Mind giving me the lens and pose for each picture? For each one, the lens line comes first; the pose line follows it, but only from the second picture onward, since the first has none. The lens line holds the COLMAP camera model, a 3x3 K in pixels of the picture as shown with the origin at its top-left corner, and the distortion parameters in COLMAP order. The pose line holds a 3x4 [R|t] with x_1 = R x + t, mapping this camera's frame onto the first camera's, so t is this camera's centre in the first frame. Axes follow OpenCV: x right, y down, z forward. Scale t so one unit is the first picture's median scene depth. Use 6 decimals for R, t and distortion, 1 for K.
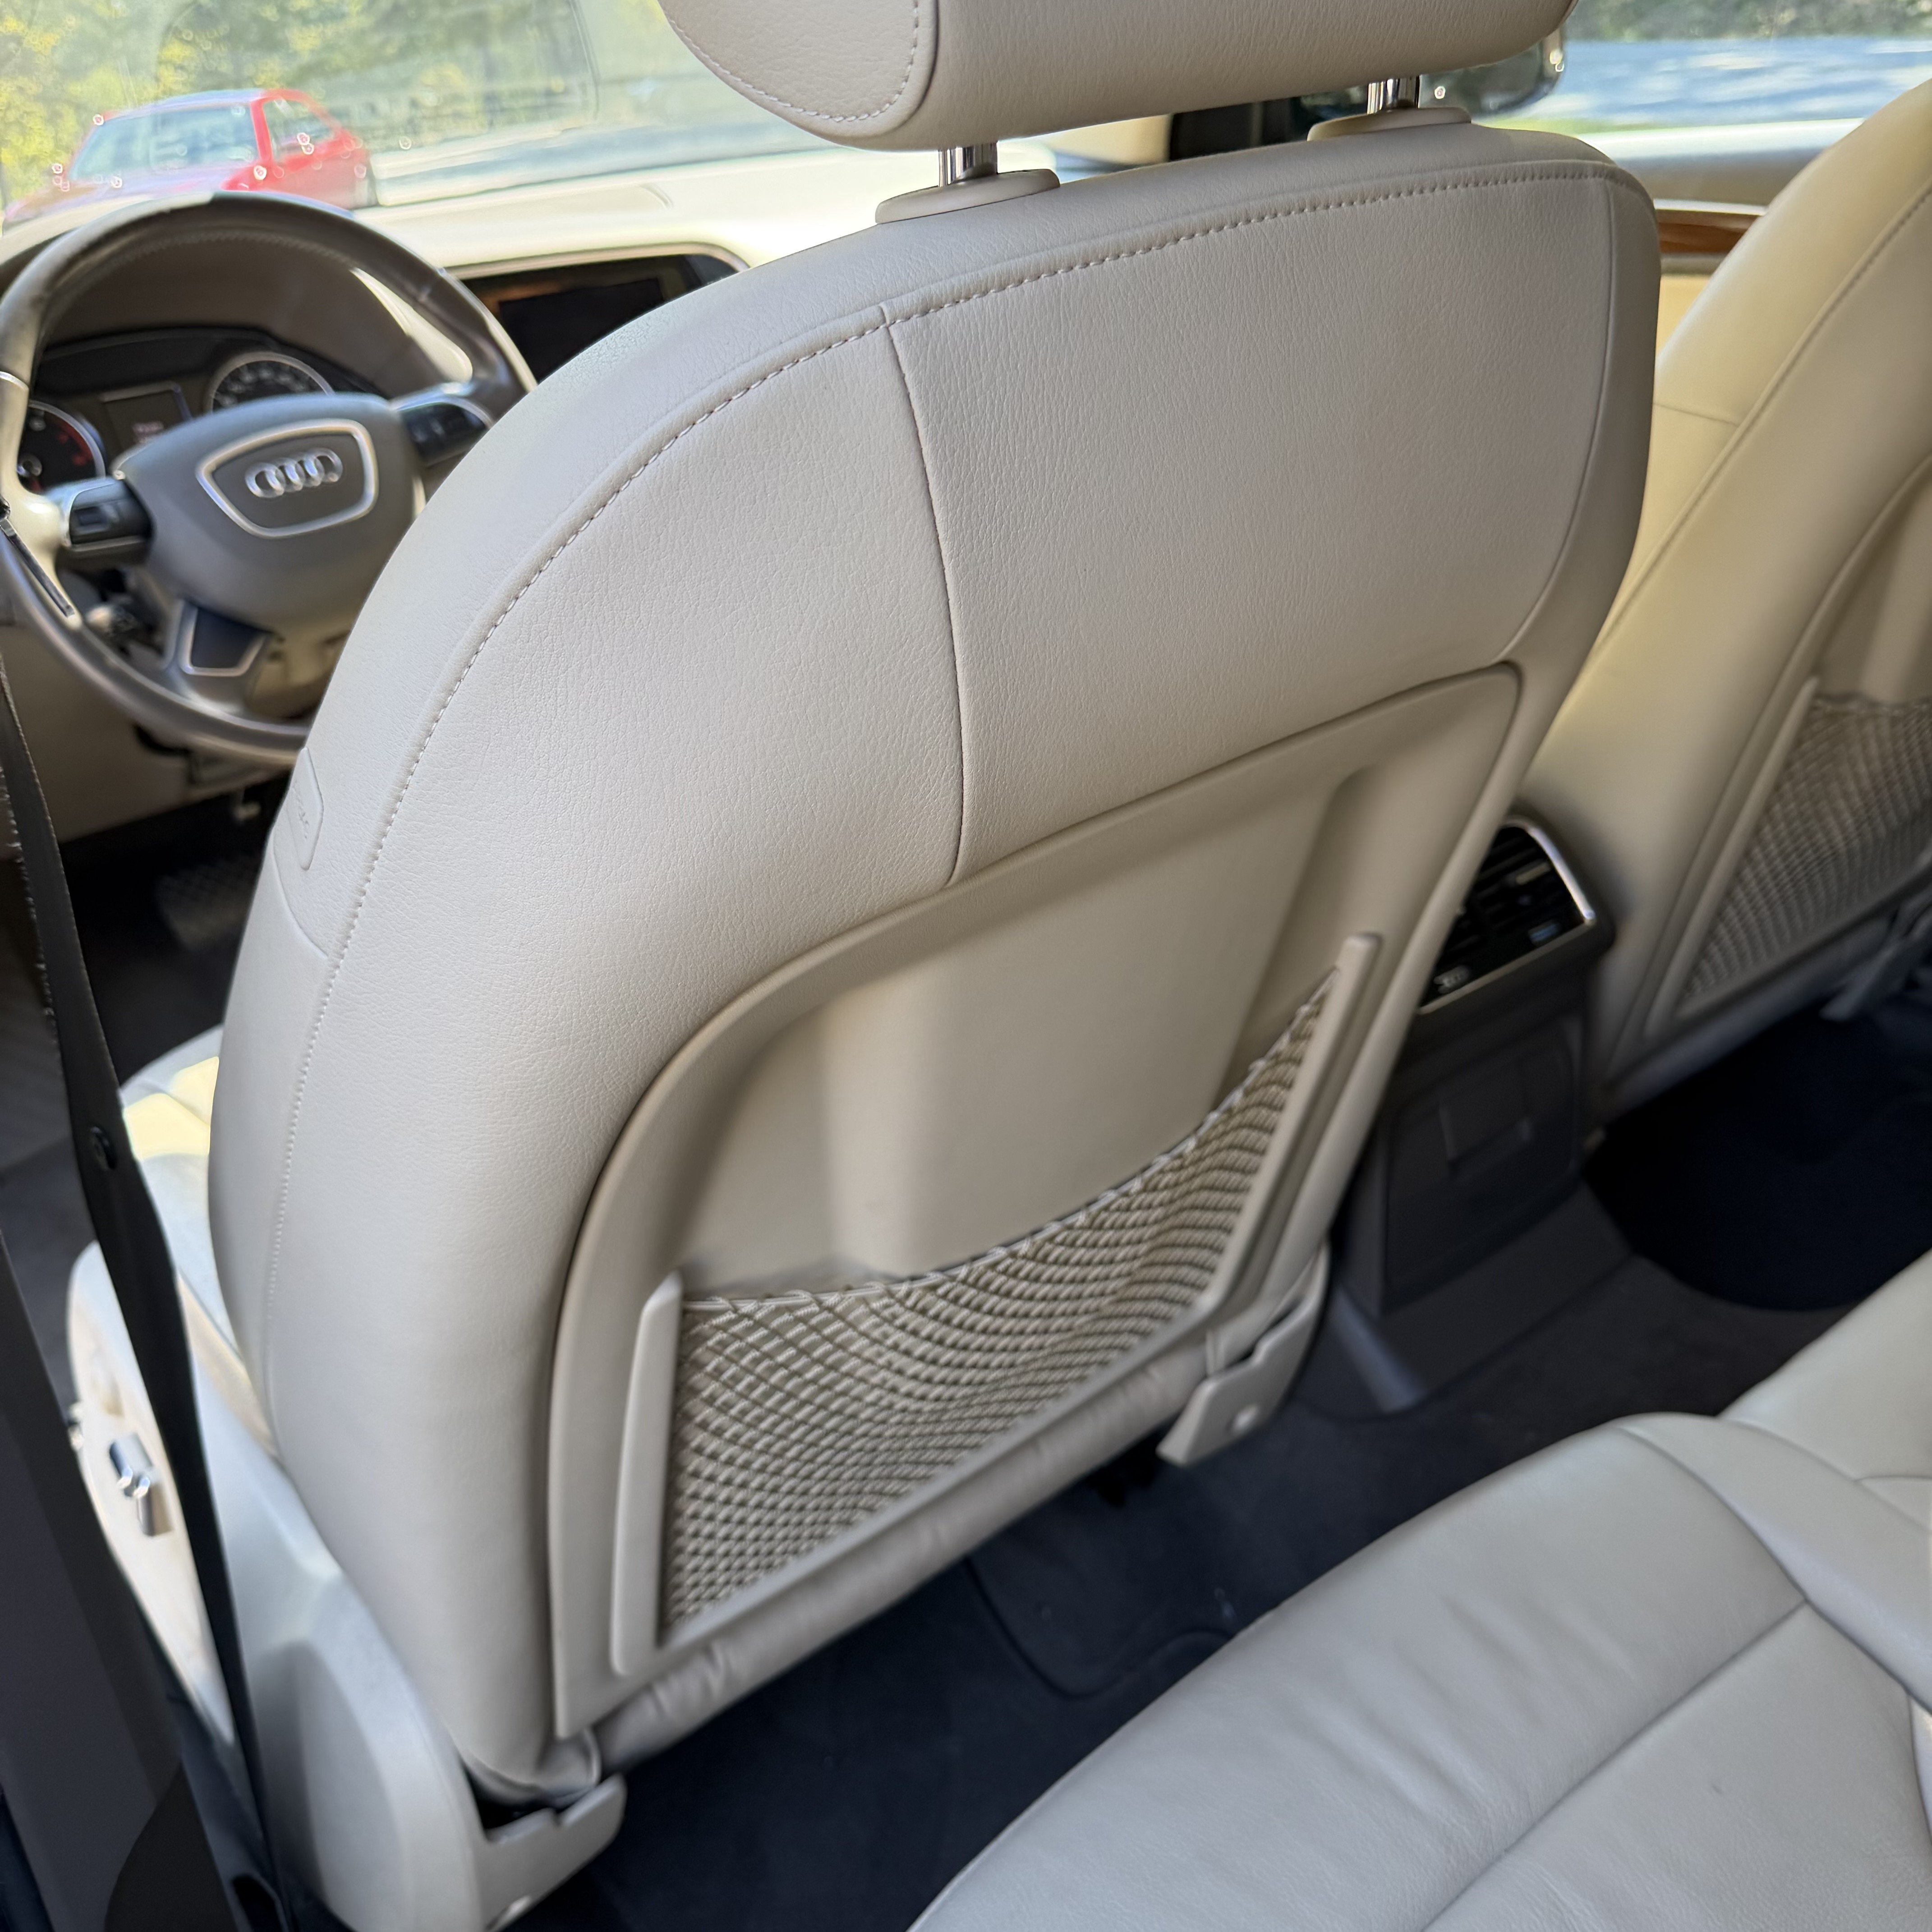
lens RADIAL K [[1865.1, 0, 966.0], [0, 1865.1, 966.0], [0, 0, 1]] dist [0.036498, -0.002466]
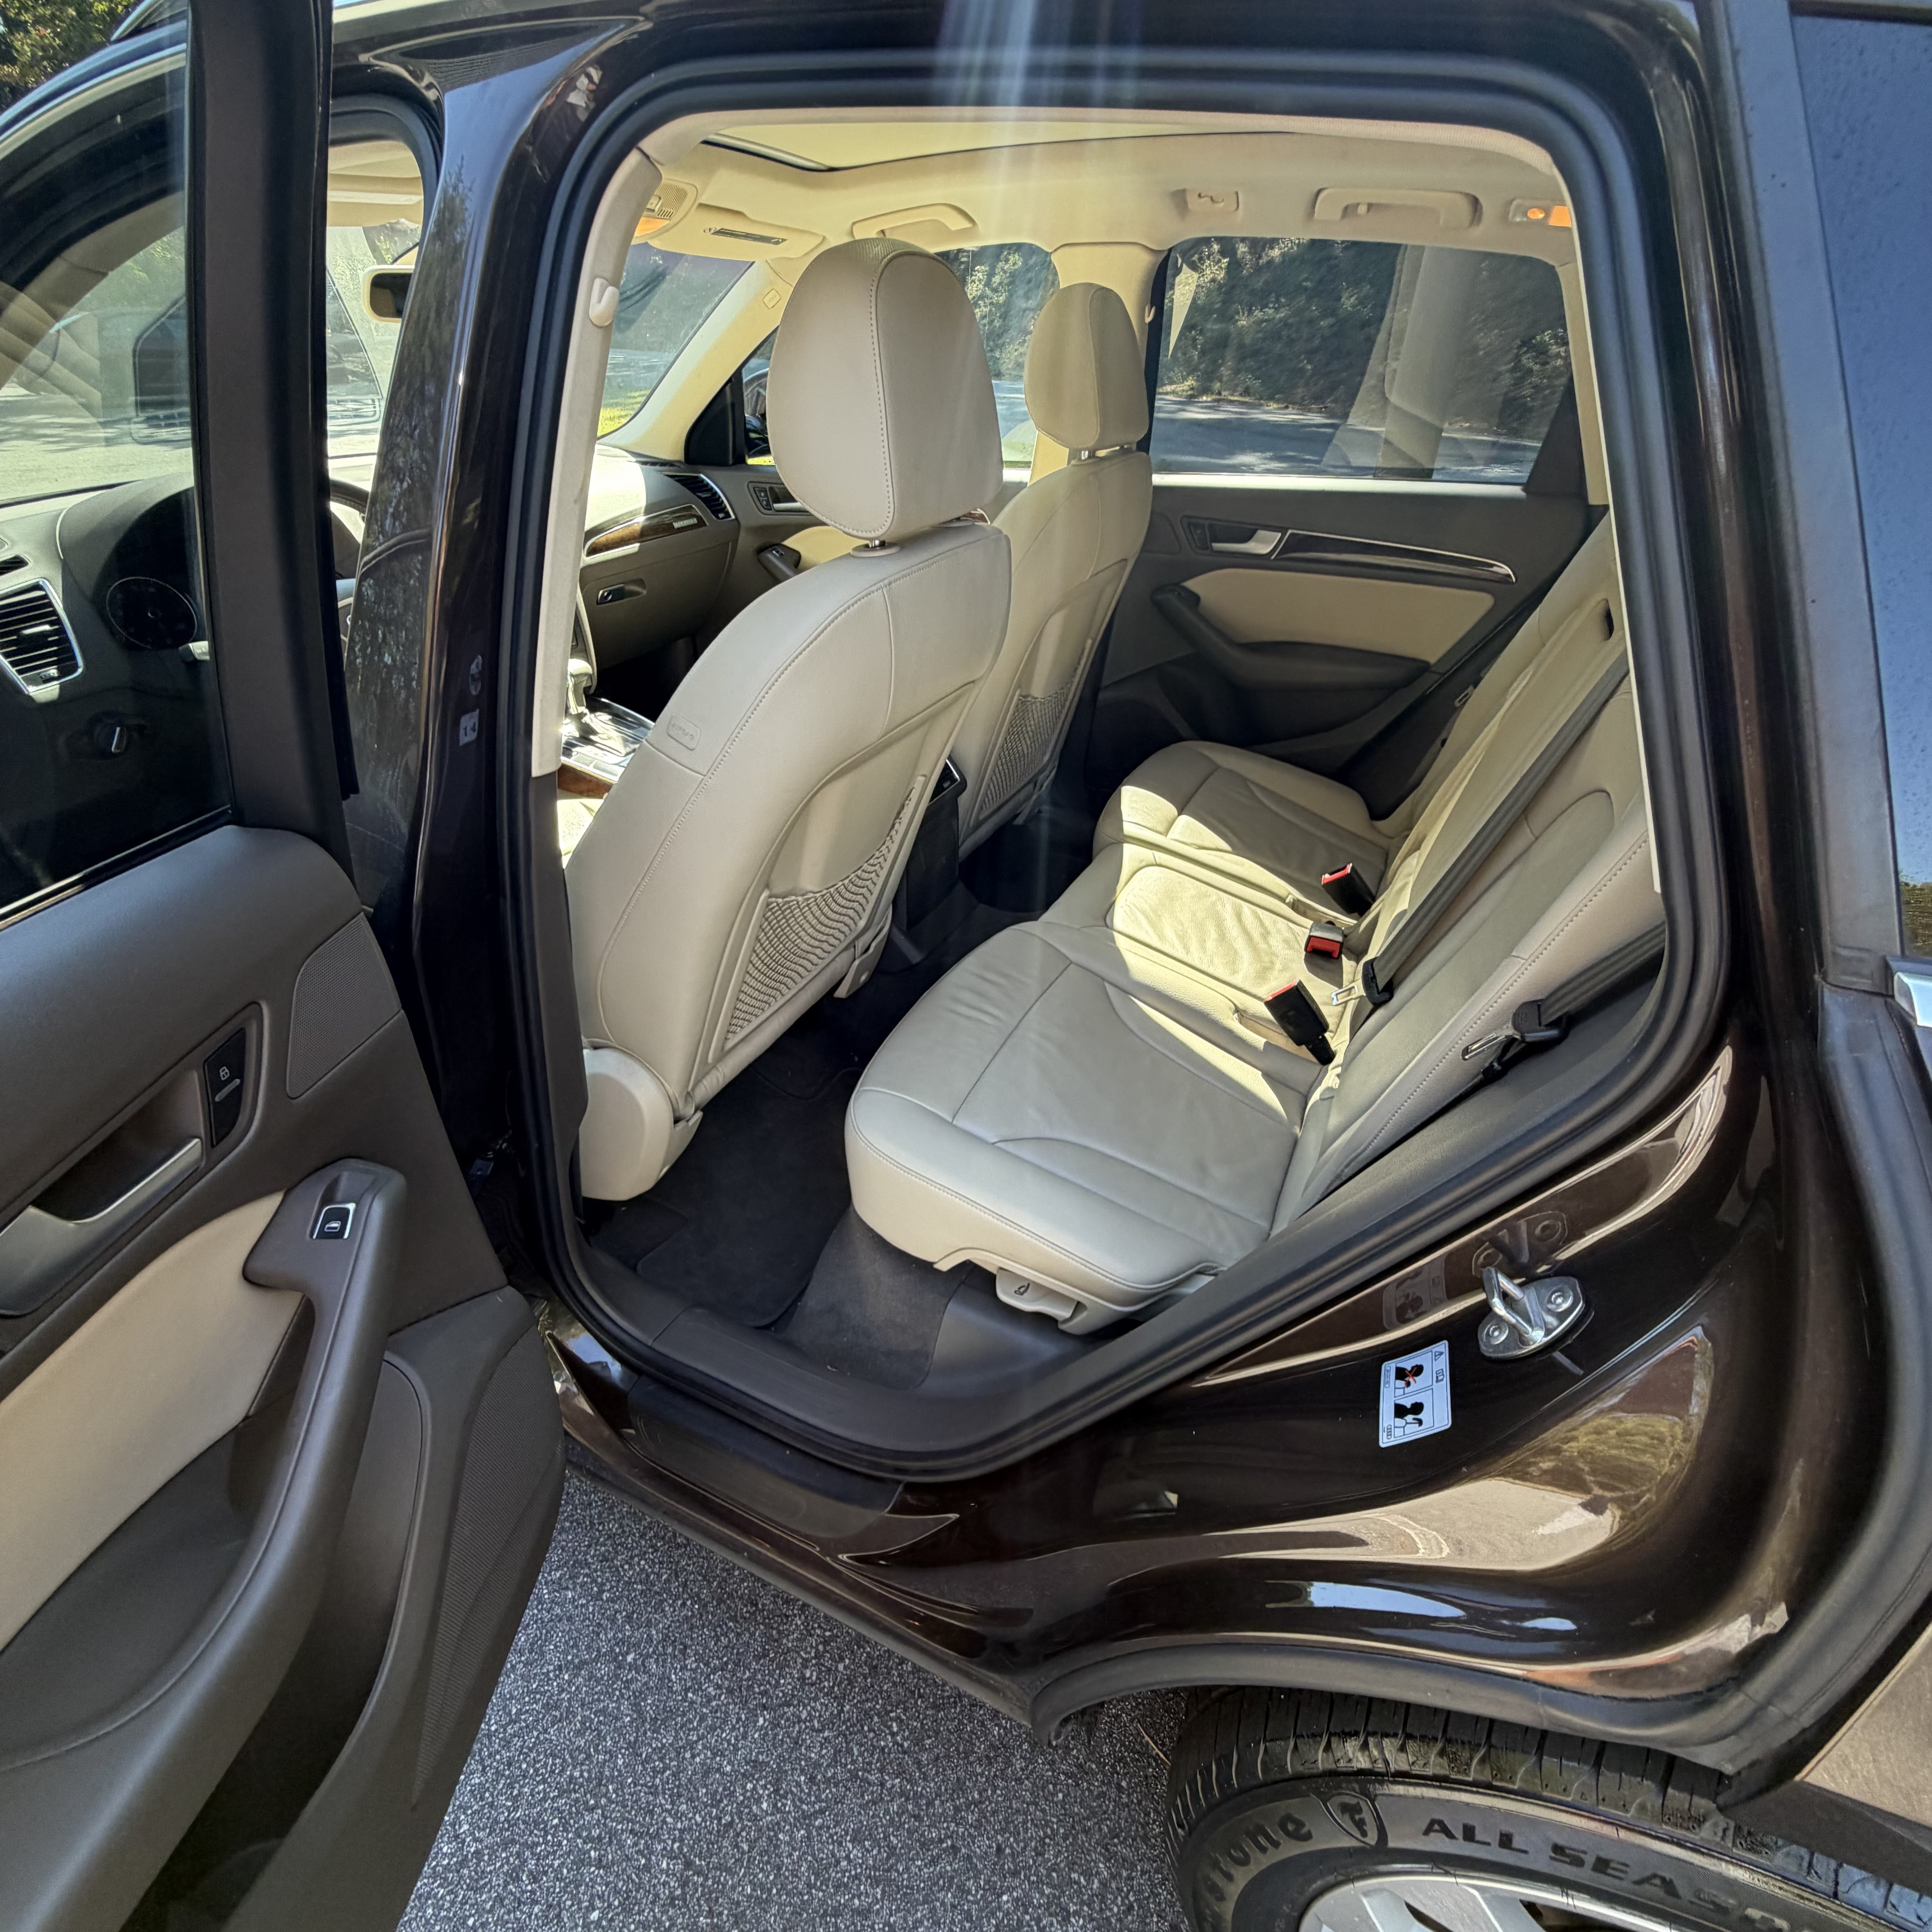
lens RADIAL K [[1031.9, 0, 961.3], [0, 1031.9, 967.6], [0, 0, 1]] dist [0.001058, -0.000065]
pose [[0.896486, -0.150866, 0.416596, -0.355788], [0.115711, 0.987334, 0.108551, 0.088573], [-0.427696, -0.049109, 0.902588, -0.410310]]
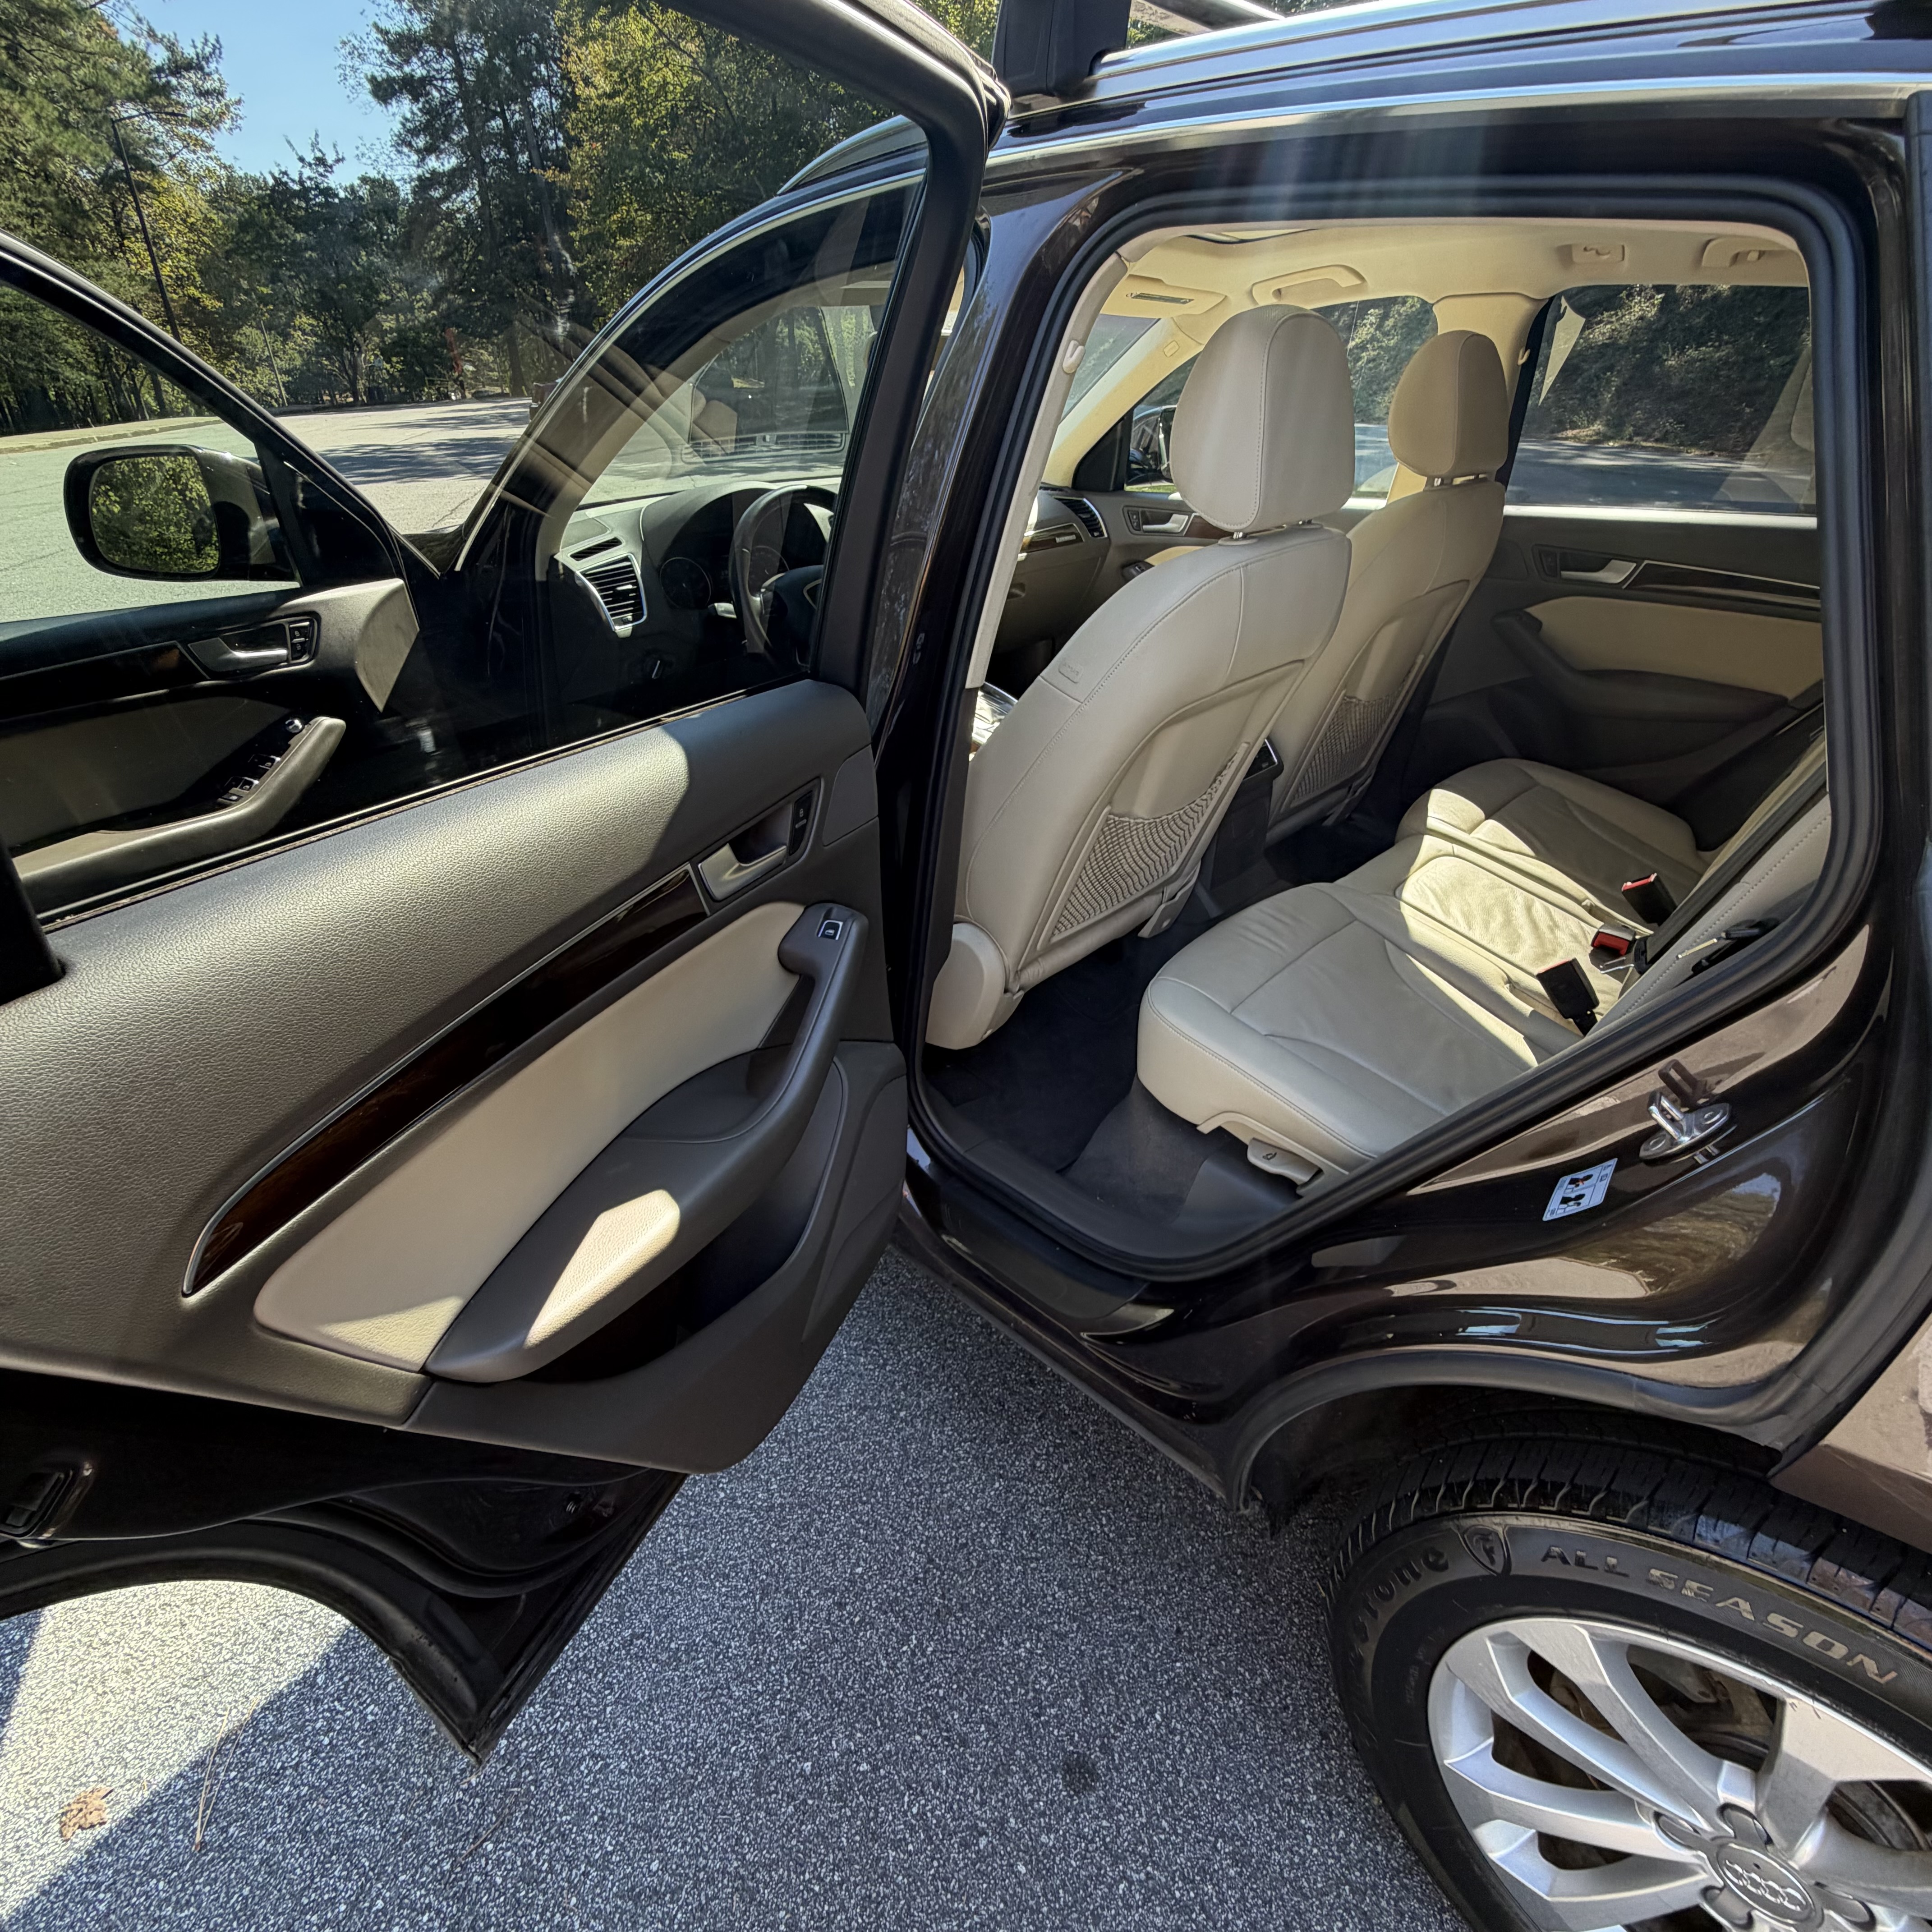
lens RADIAL K [[1031.9, 0, 961.3], [0, 1031.9, 967.6], [0, 0, 1]] dist [0.001058, -0.000065]
pose [[0.987087, 0.001830, 0.160173, -0.481881], [-0.011773, 0.998059, 0.061150, 0.225623], [-0.159751, -0.062246, 0.985193, -0.664270]]
